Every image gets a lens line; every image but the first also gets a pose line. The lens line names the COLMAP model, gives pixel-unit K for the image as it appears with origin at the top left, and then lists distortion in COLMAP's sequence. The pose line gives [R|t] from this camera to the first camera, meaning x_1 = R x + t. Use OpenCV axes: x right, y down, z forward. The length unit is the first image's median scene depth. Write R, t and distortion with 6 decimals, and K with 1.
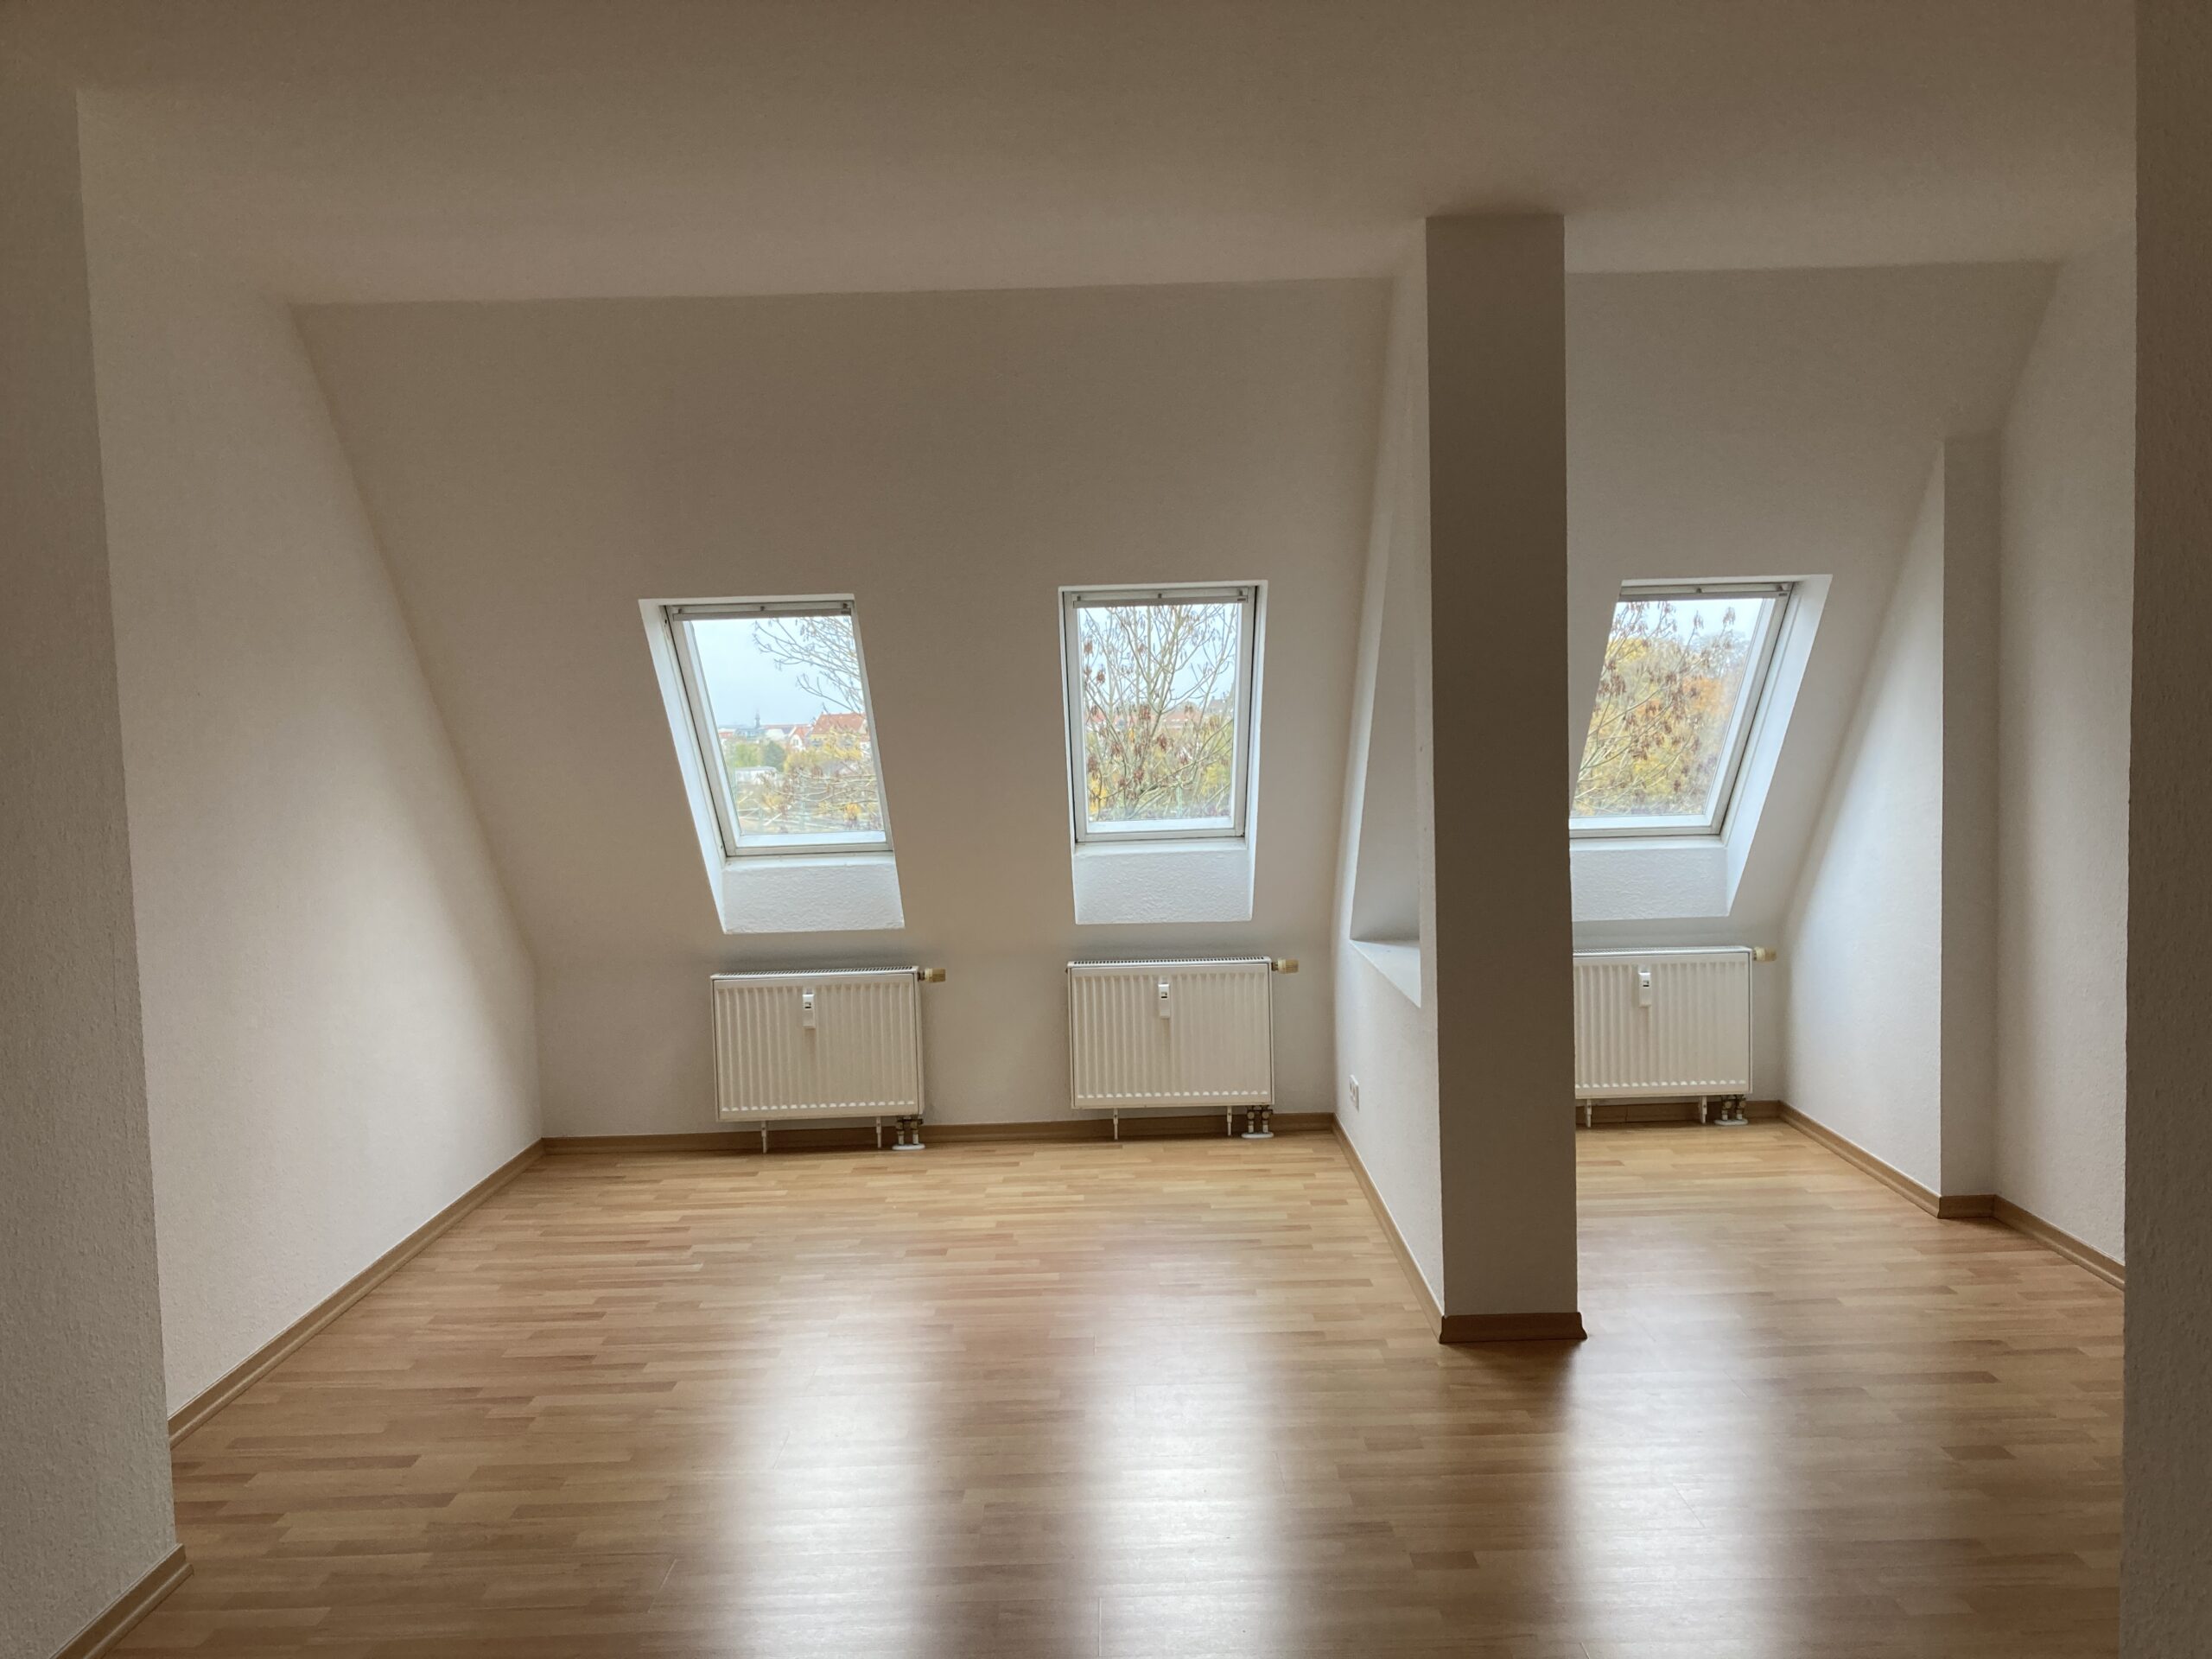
lens RADIAL K [[1794.9, 0, 1109.7], [0, 1794.9, 837.6], [0, 0, 1]] dist [0.040191, -0.054854]
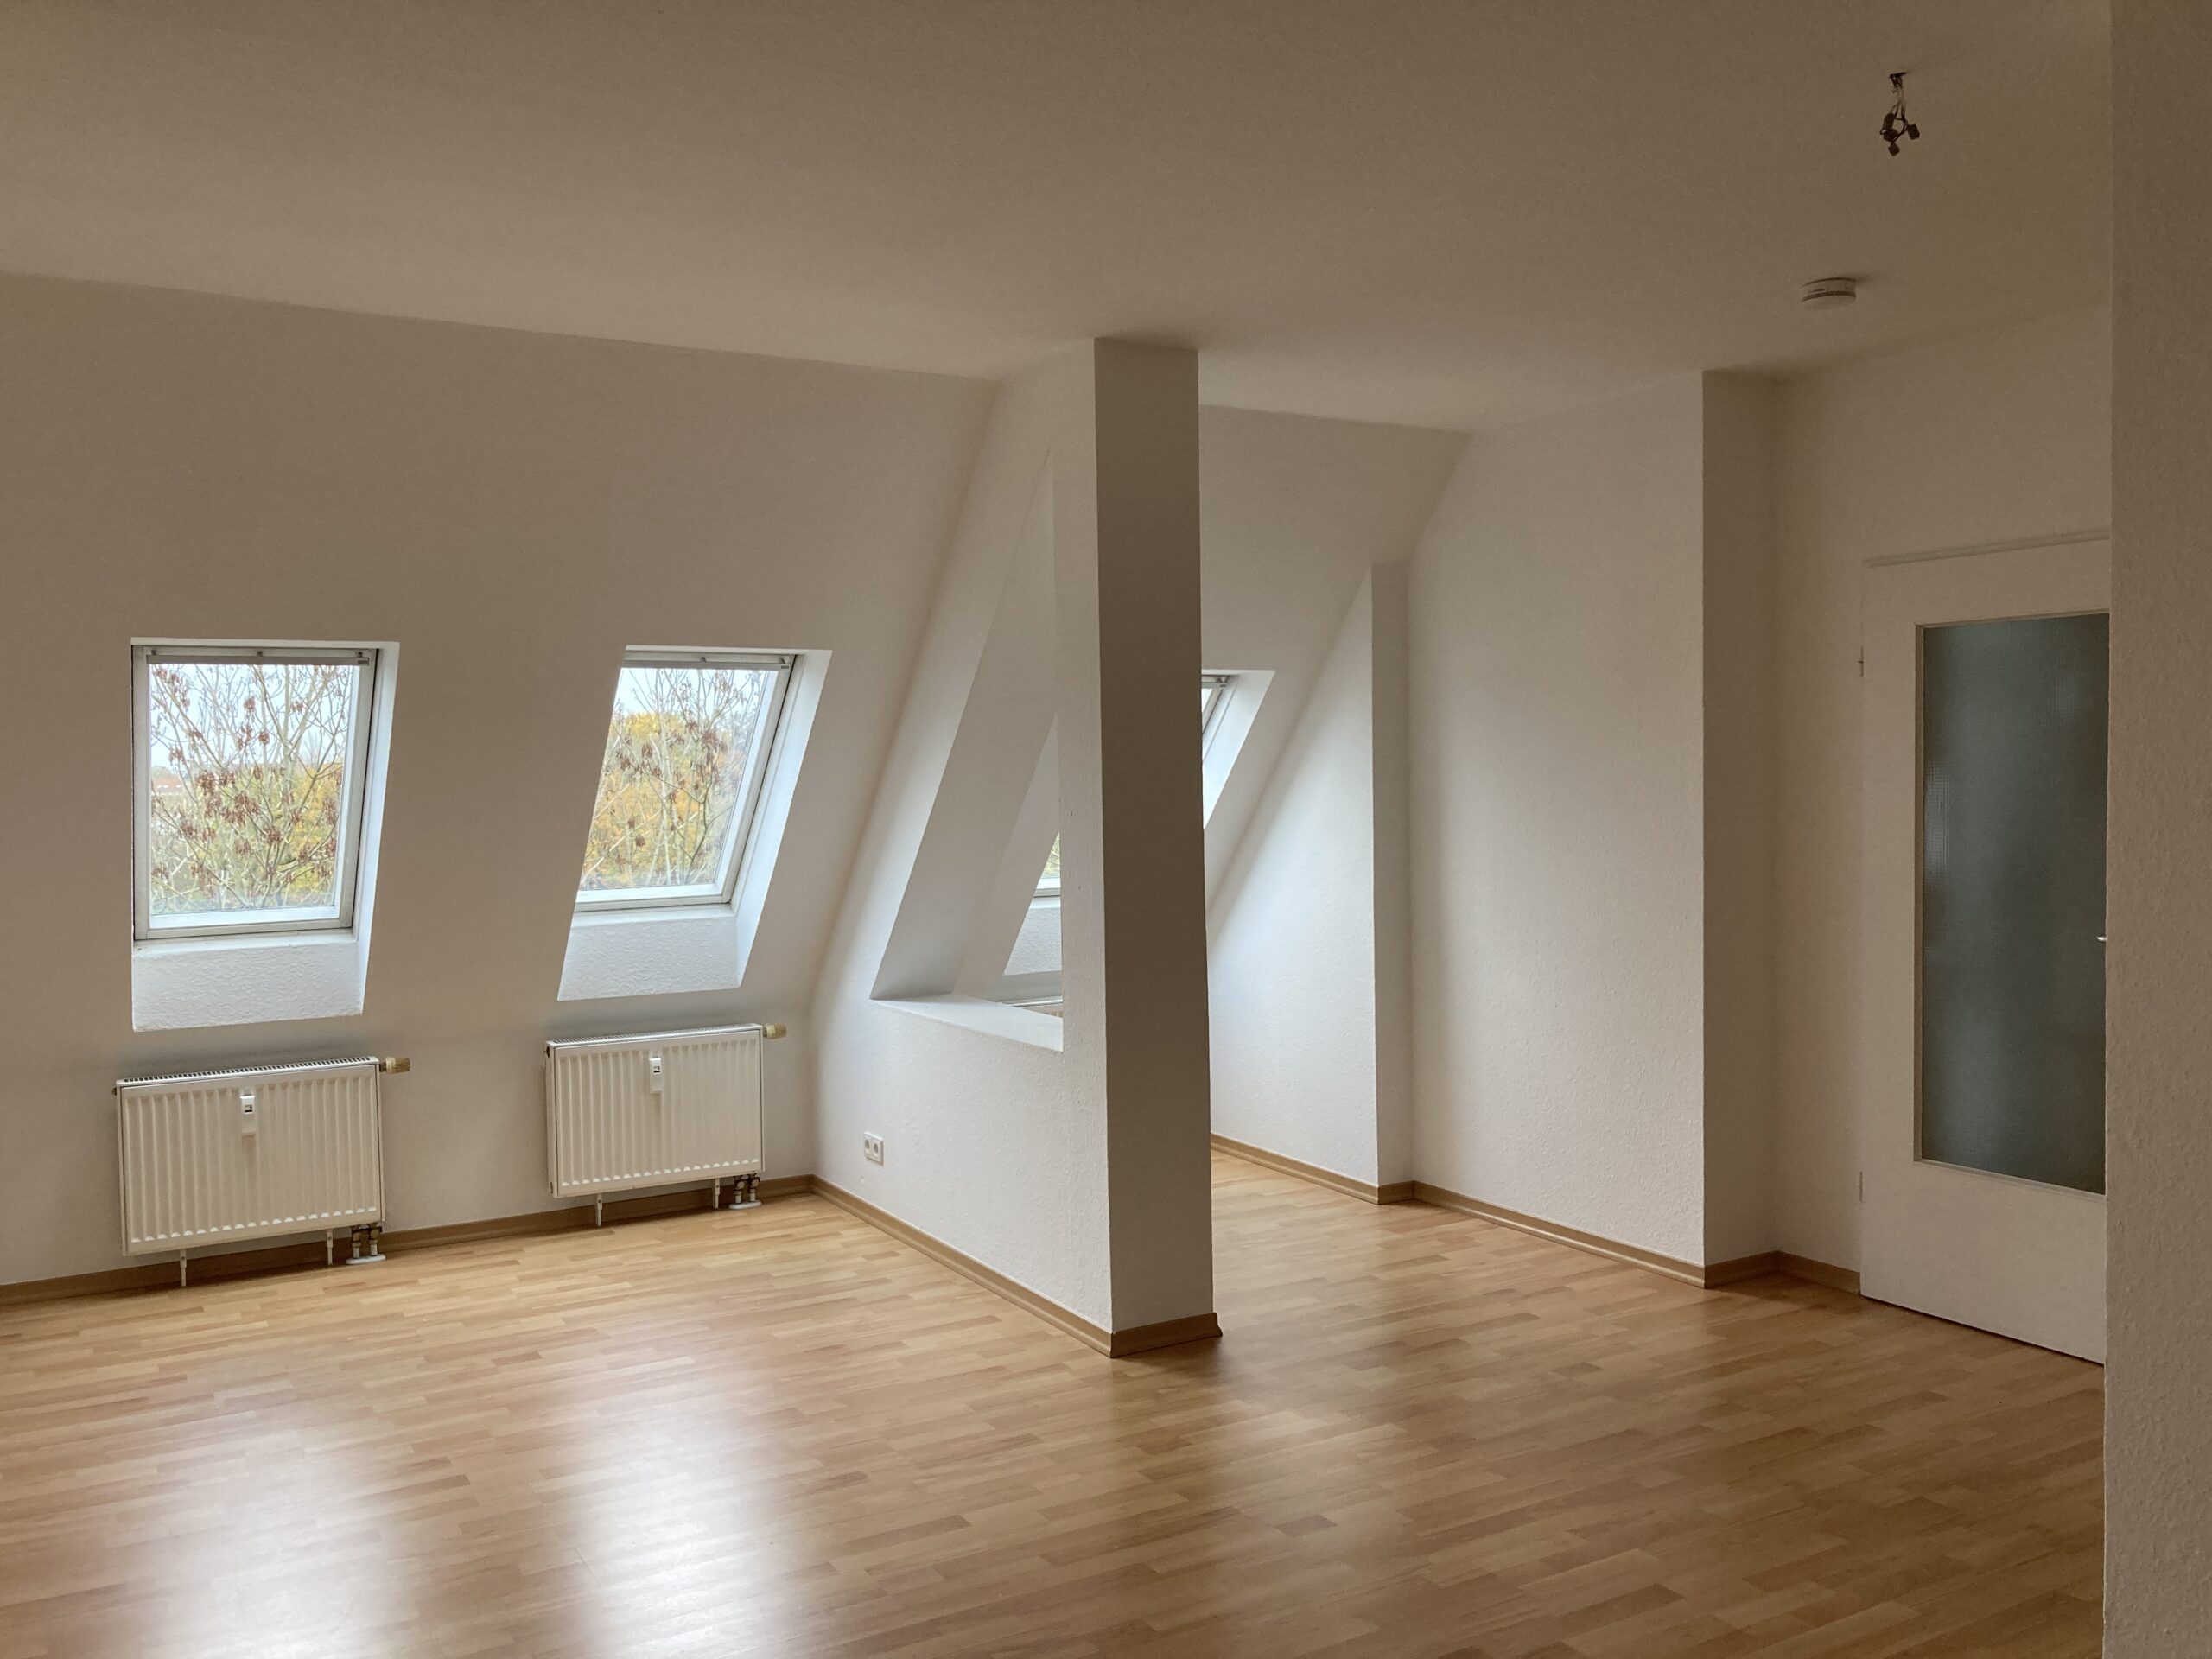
lens RADIAL K [[1794.9, 0, 1111.8], [0, 1794.9, 819.0], [0, 0, 1]] dist [0.040191, -0.054854]
pose [[0.868837, 0.002191, 0.495093, -0.249812], [0.024051, 0.998623, -0.046627, 0.004377], [-0.494514, 0.052419, 0.867588, 0.028475]]
